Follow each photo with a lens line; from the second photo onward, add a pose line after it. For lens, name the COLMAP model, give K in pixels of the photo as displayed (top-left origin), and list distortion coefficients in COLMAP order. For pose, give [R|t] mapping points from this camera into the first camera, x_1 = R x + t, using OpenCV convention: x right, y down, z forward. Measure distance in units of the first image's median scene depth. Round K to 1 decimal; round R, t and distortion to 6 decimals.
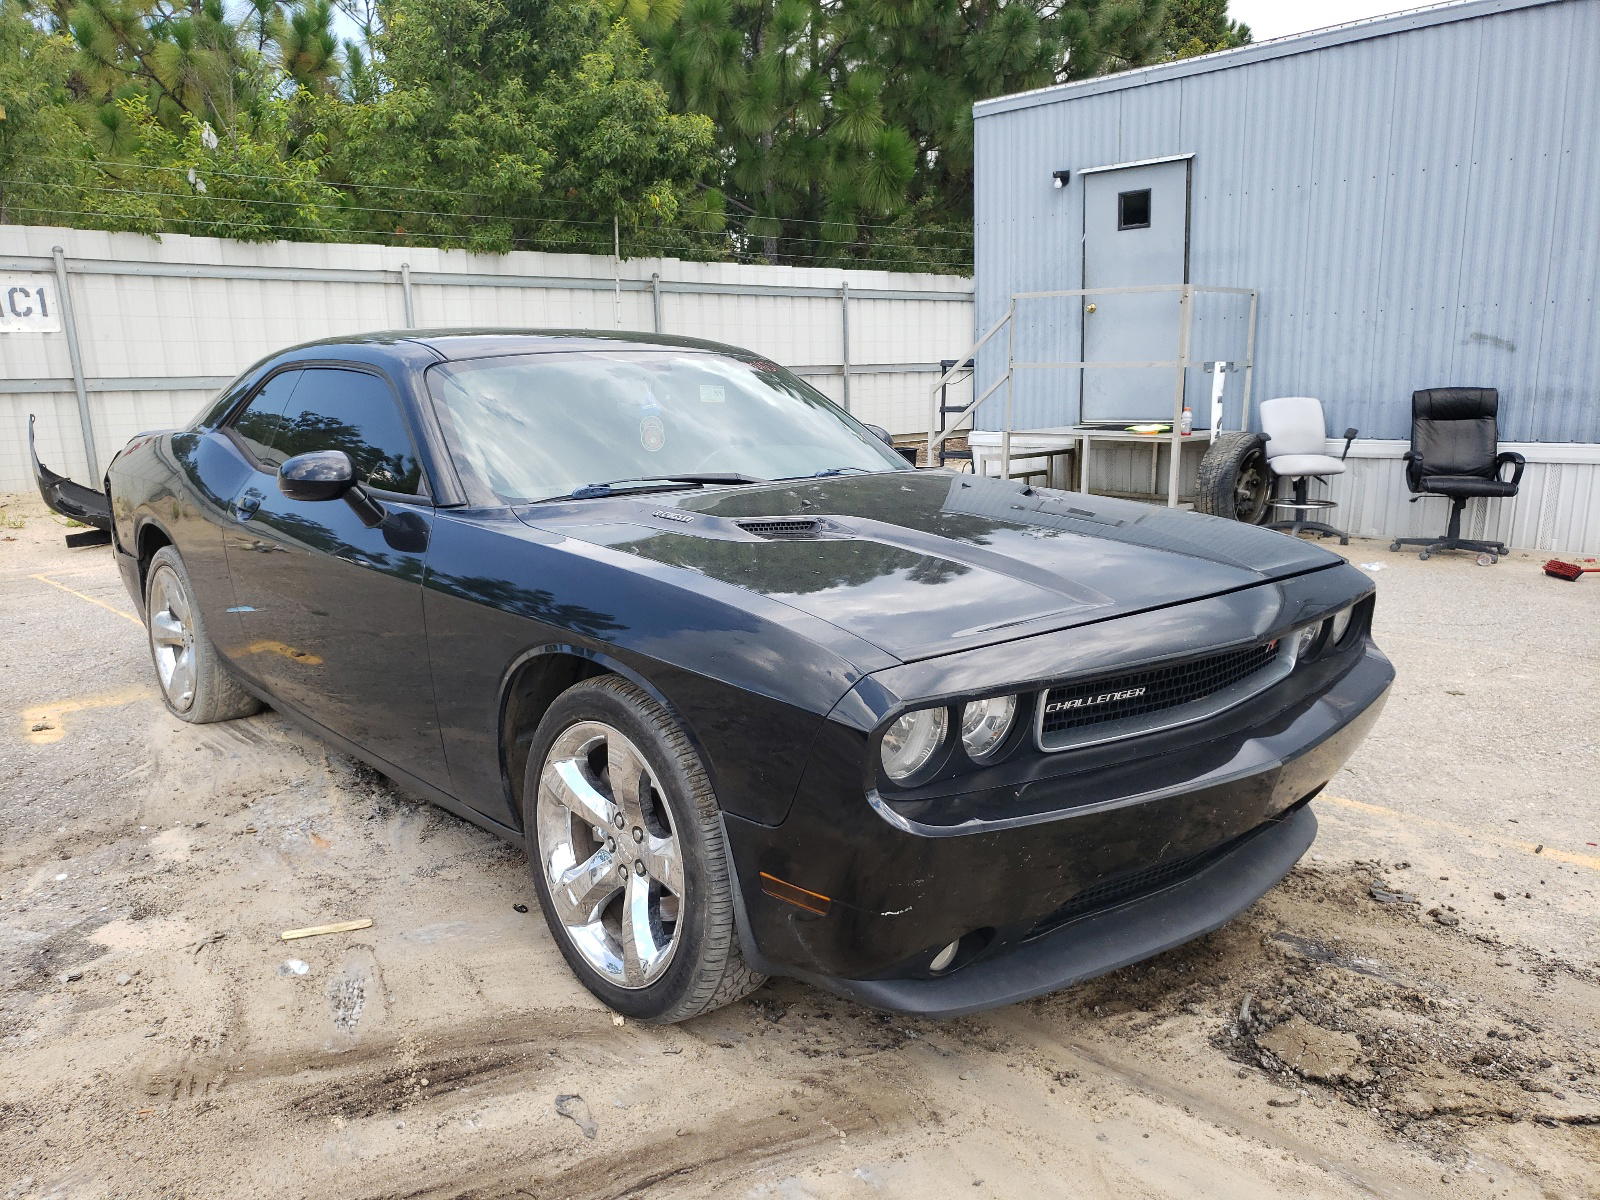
lens RADIAL K [[1255.0, 0, 792.7], [0, 1255.0, 673.7], [0, 0, 1]] dist [0.003811, 0.005315]
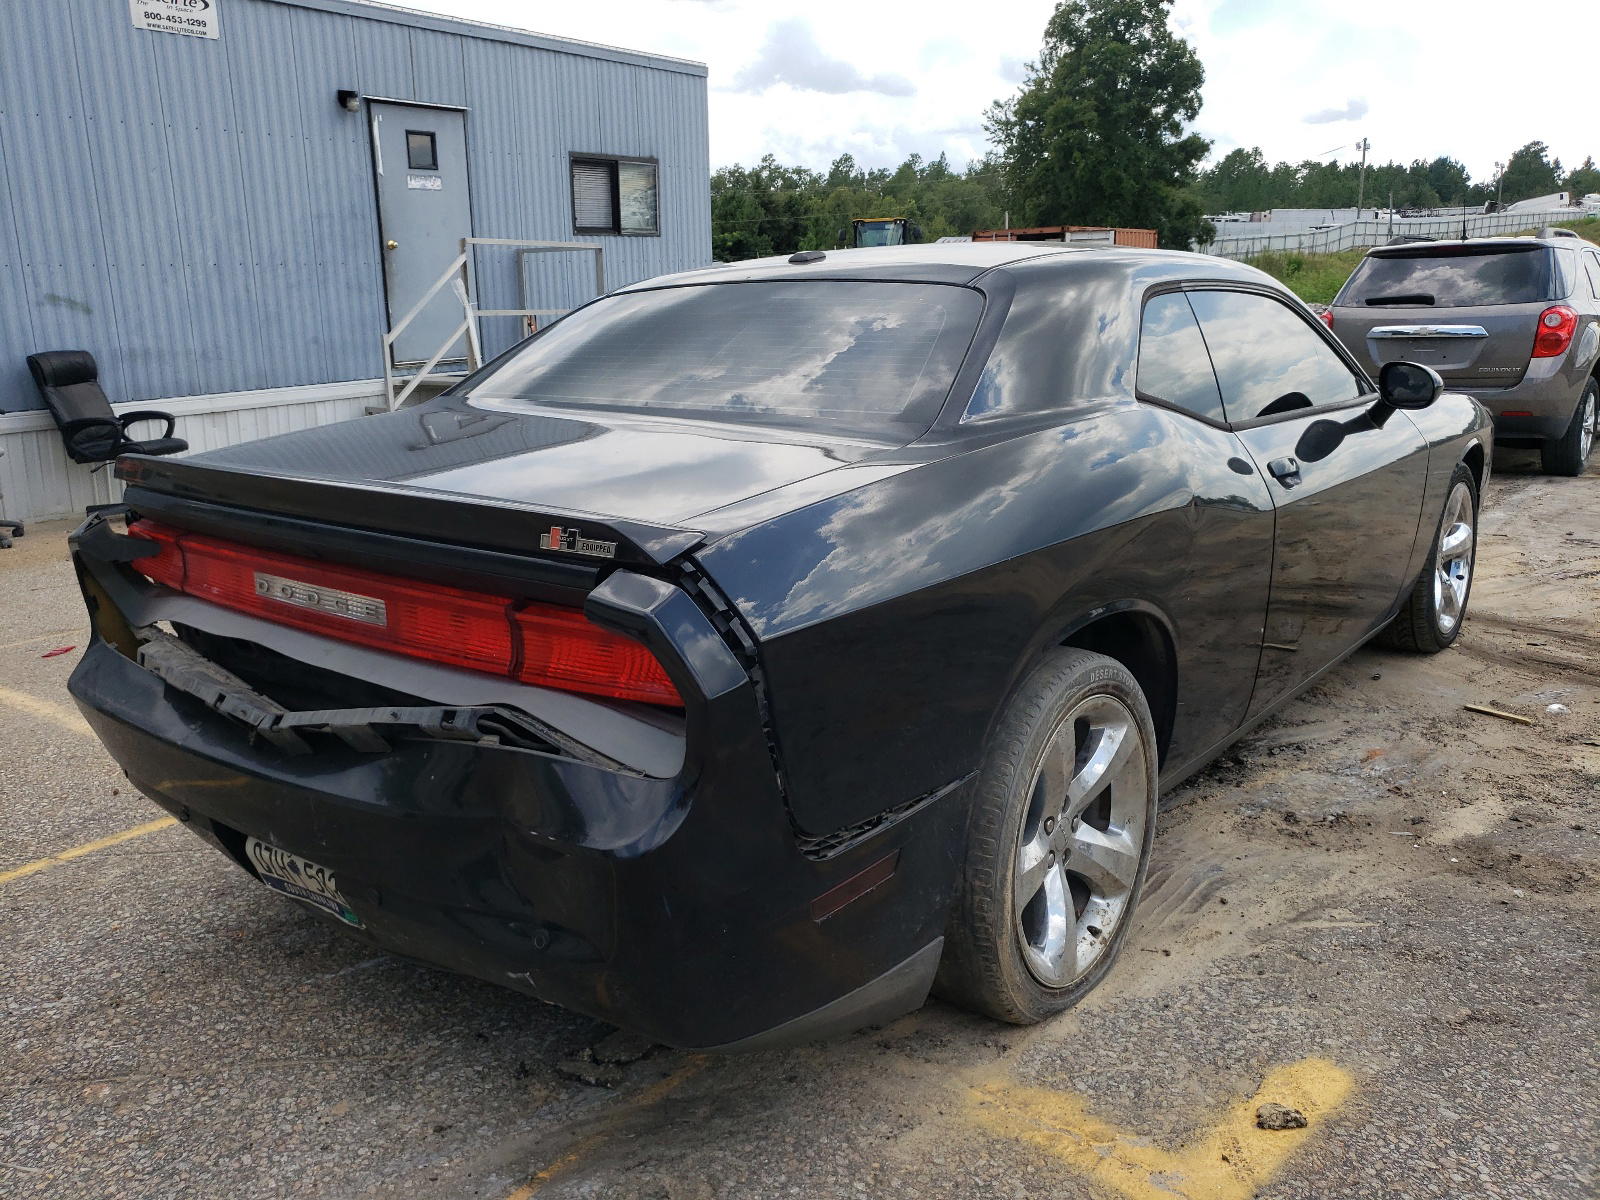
lens RADIAL K [[1260.8, 0, 800.0], [0, 1260.8, 600.0], [0, 0, 1]] dist [0.006217, -0.003970]
pose [[-0.179000, -0.210141, 0.961145, -0.513282], [0.261369, 0.931662, 0.252372, -0.146447], [-0.948496, 0.296388, -0.111843, 0.629133]]
